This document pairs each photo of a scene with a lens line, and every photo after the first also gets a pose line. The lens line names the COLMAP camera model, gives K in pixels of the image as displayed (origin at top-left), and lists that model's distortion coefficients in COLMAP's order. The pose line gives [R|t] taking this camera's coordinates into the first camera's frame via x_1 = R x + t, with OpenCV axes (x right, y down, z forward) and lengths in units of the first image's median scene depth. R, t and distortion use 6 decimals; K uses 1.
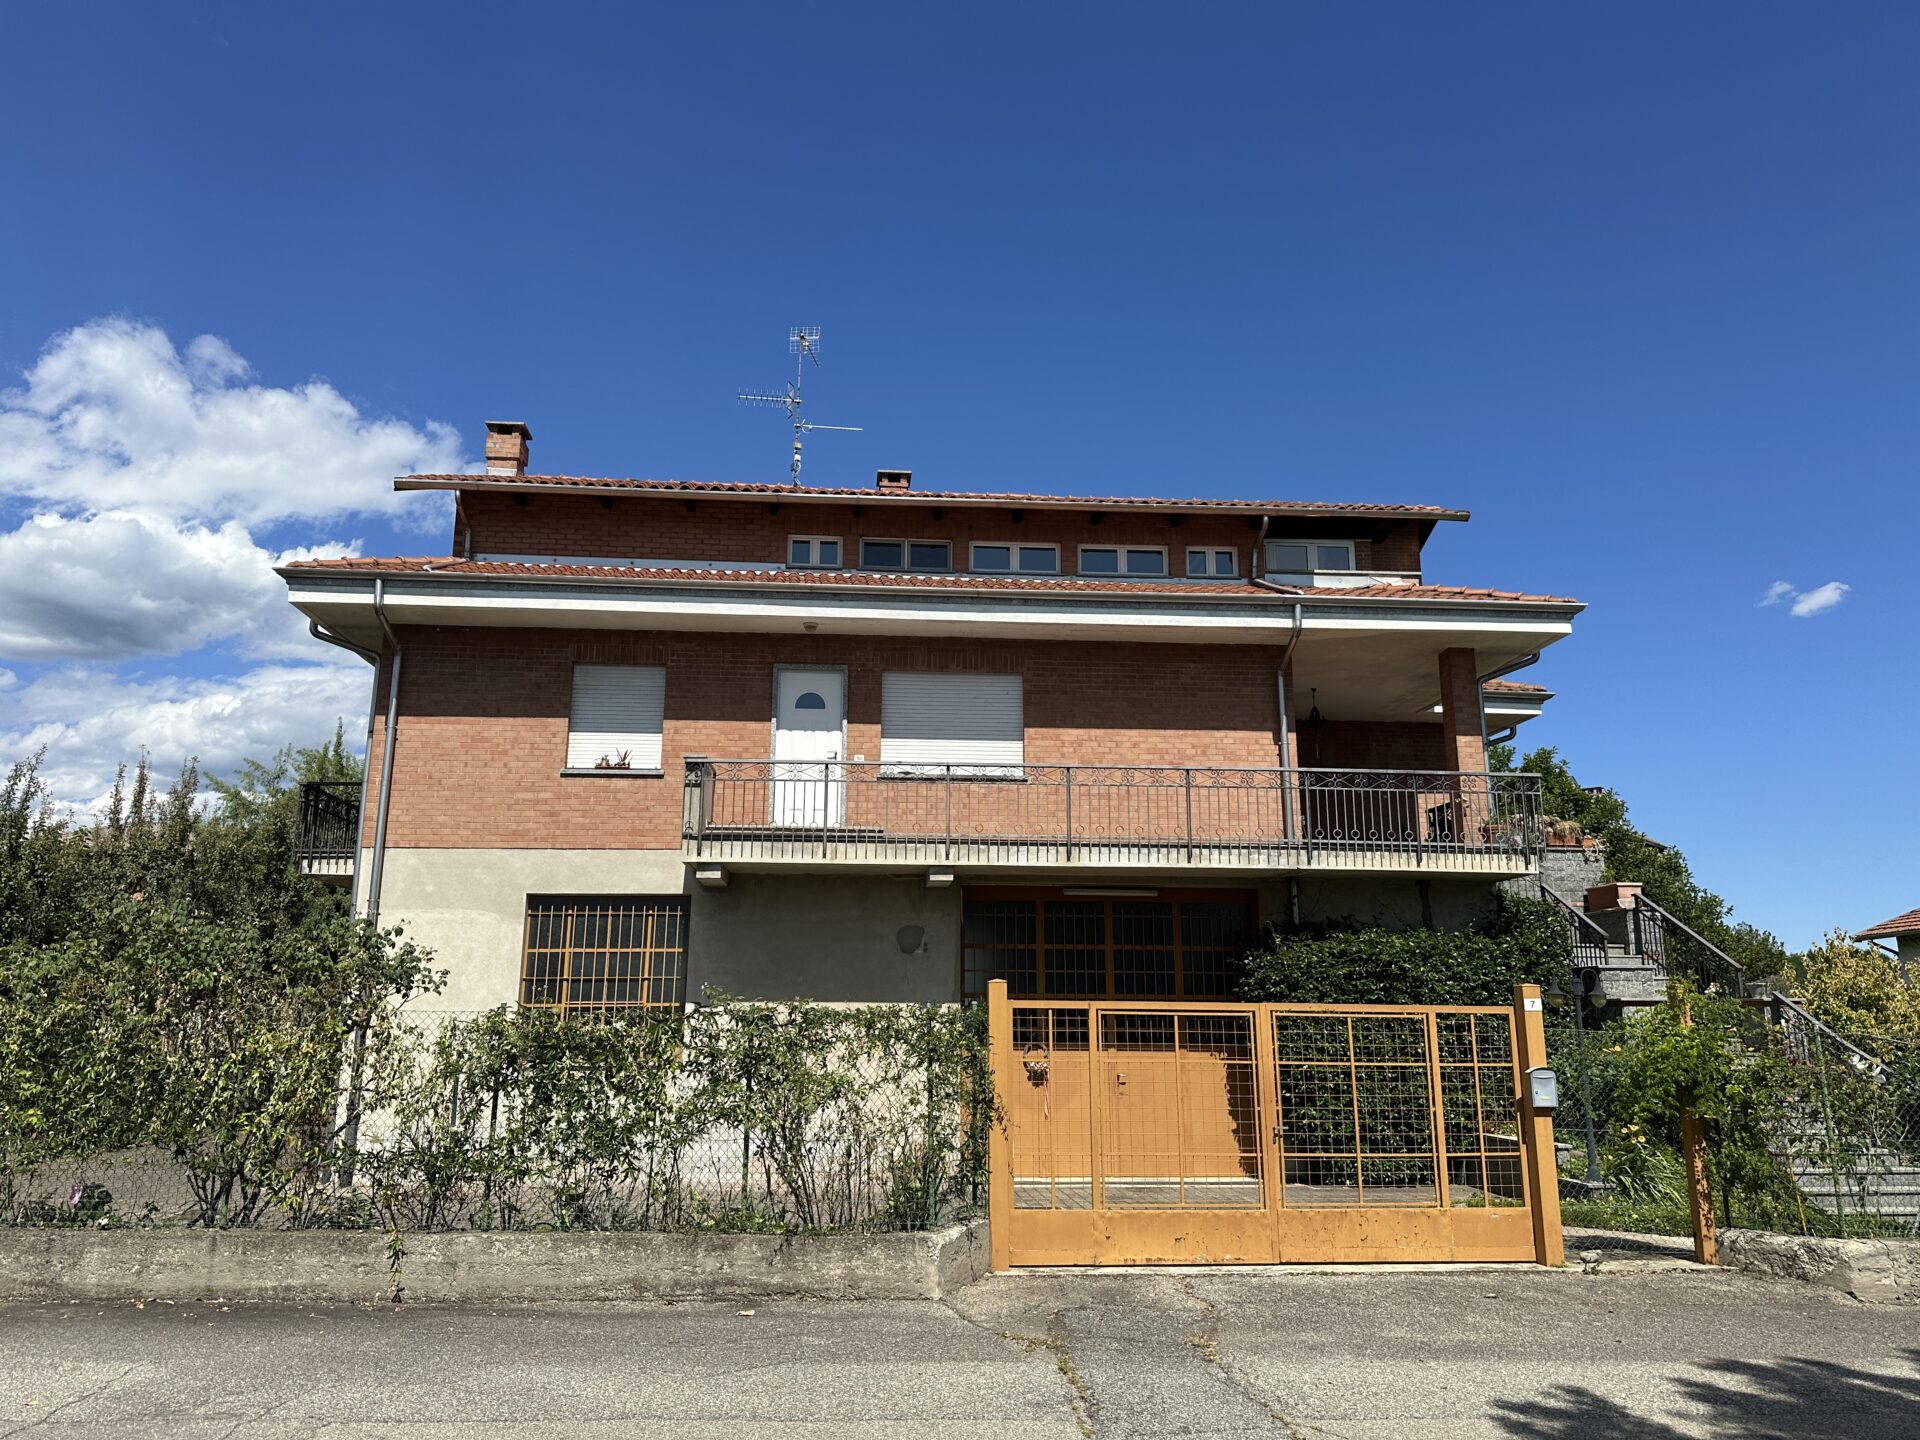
lens RADIAL K [[1376.7, 0, 964.1], [0, 1376.7, 714.4], [0, 0, 1]] dist [0.036459, -0.096793]
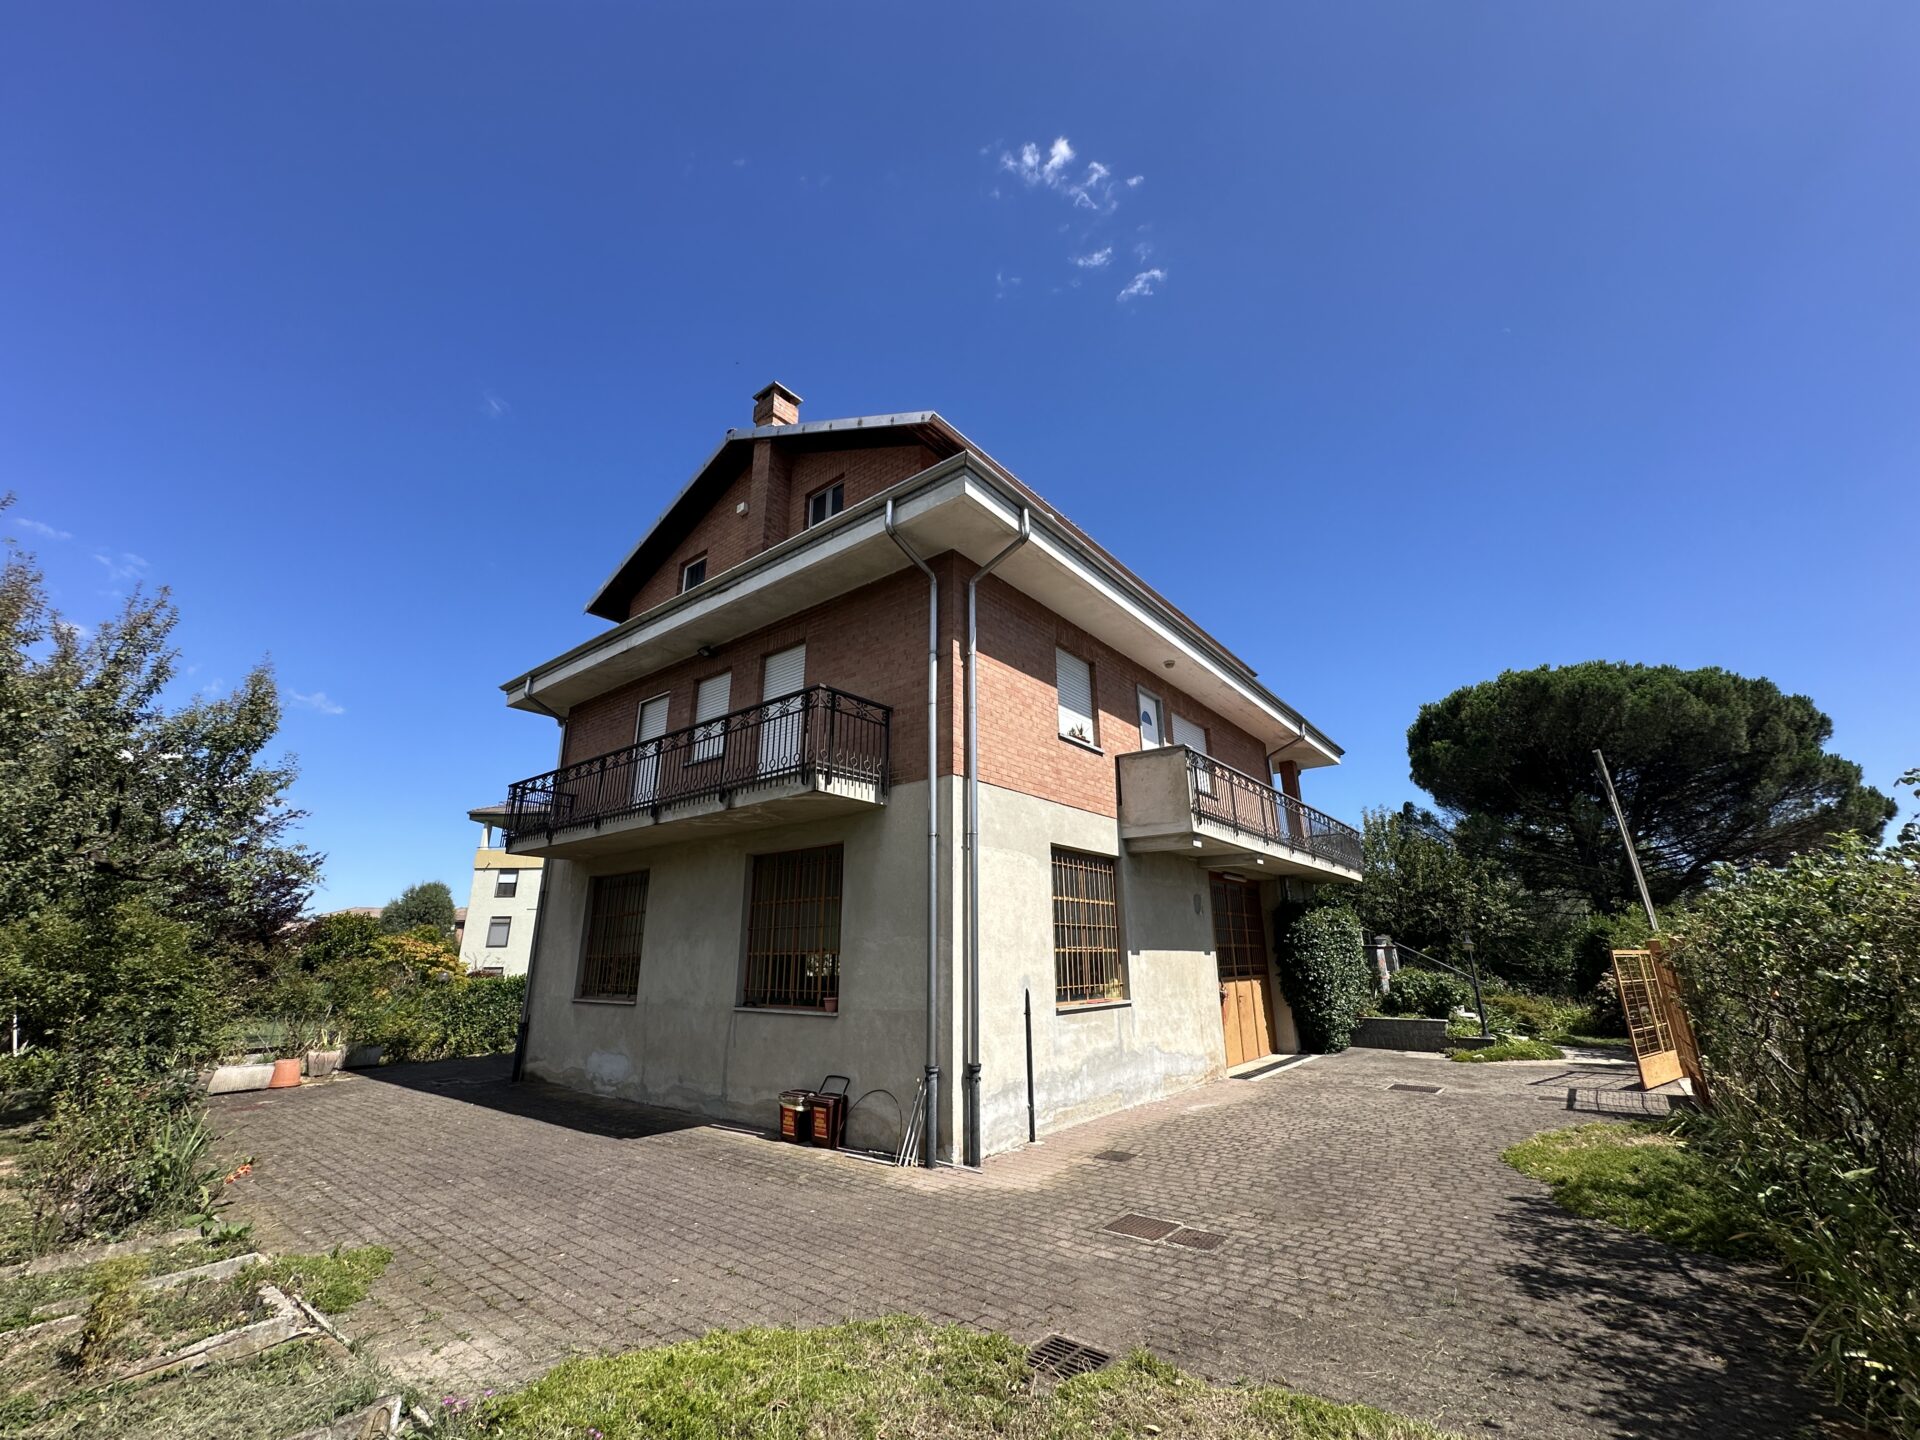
lens RADIAL K [[766.4, 0, 958.1], [0, 766.4, 722.5], [0, 0, 1]] dist [-0.000519, -0.000078]
pose [[0.676436, 0.214195, 0.704666, -0.784514], [-0.150173, 0.976788, -0.152754, 0.138234], [-0.721029, -0.002493, 0.692901, 0.637117]]
